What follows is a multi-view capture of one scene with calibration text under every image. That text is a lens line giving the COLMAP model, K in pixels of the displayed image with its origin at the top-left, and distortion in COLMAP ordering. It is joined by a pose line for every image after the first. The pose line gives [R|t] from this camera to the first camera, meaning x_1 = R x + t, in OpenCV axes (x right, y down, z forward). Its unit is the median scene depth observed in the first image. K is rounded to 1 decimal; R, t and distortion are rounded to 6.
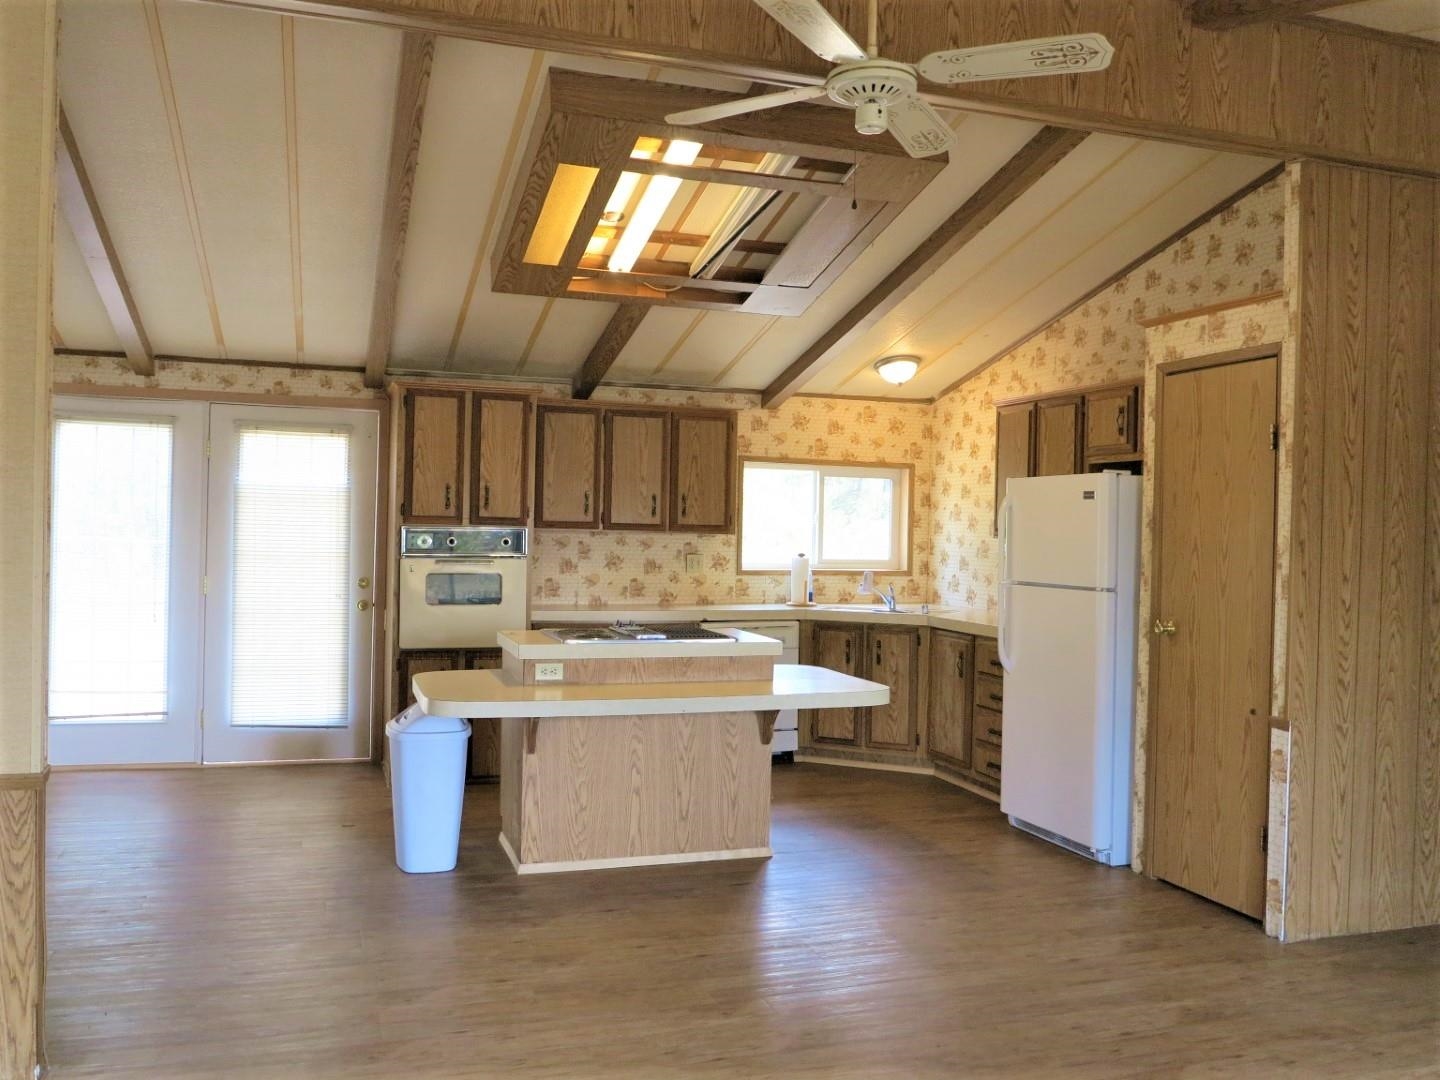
lens RADIAL K [[1184.9, 0, 720.9], [0, 1184.9, 543.8], [0, 0, 1]] dist [-0.049355, 0.026541]
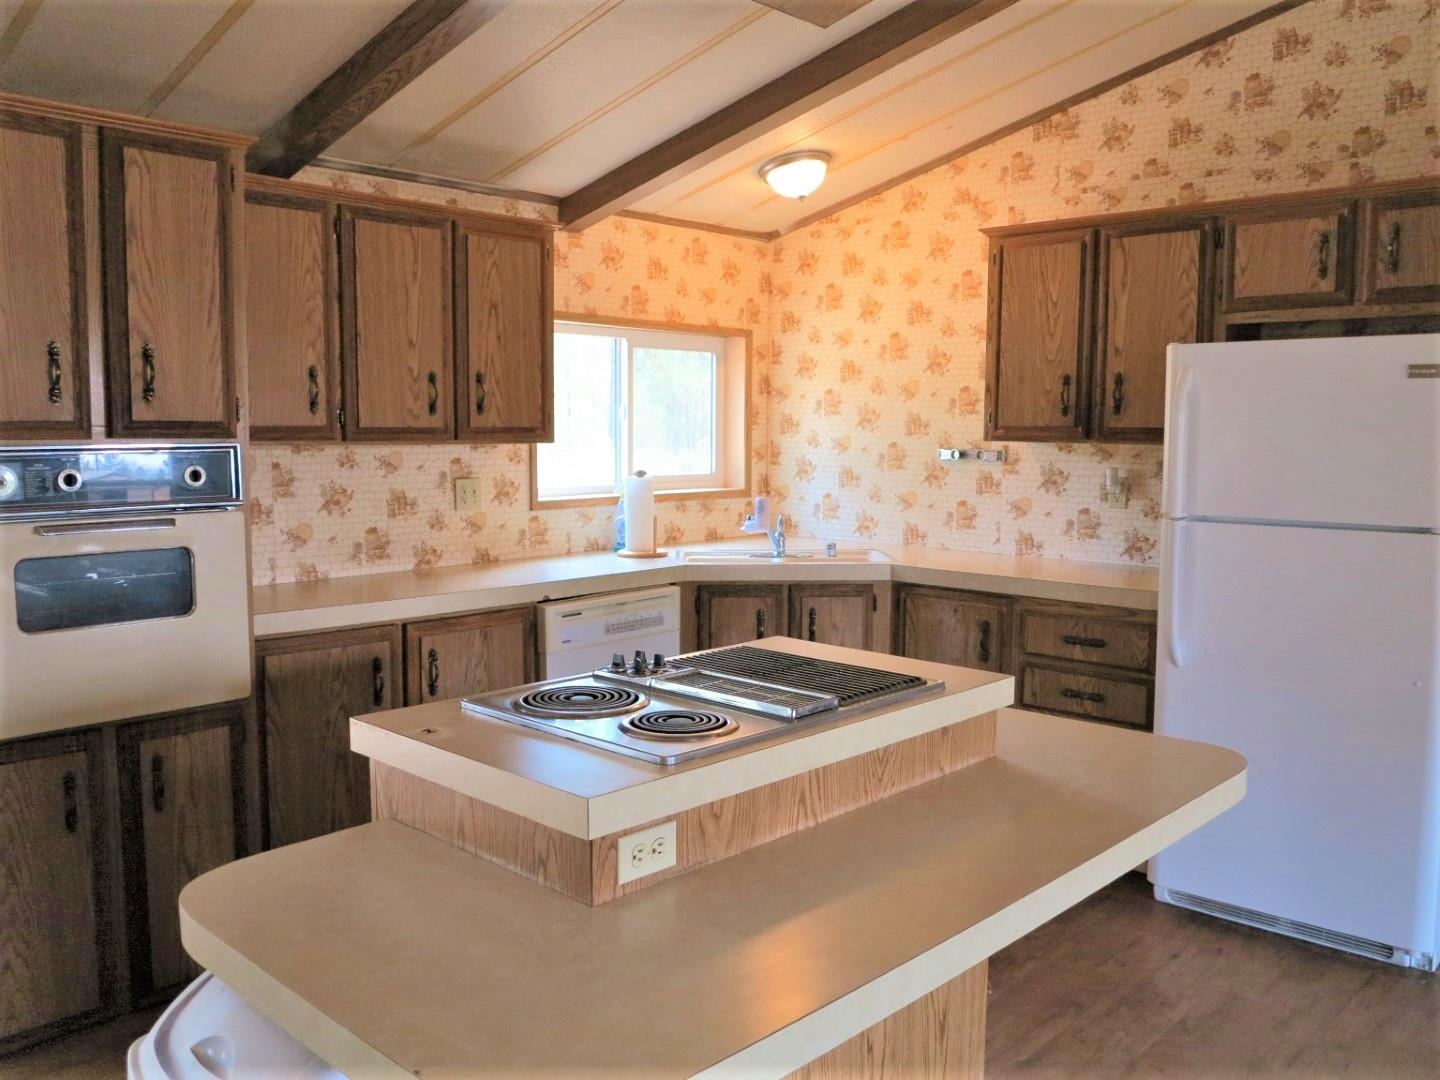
lens RADIAL K [[1184.9, 0, 716.7], [0, 1184.9, 541.3], [0, 0, 1]] dist [-0.049355, 0.026541]
pose [[0.884162, -0.061641, 0.463096, -0.186848], [0.020185, 0.995372, 0.093953, -0.012717], [-0.466744, -0.073722, 0.881314, 0.442174]]
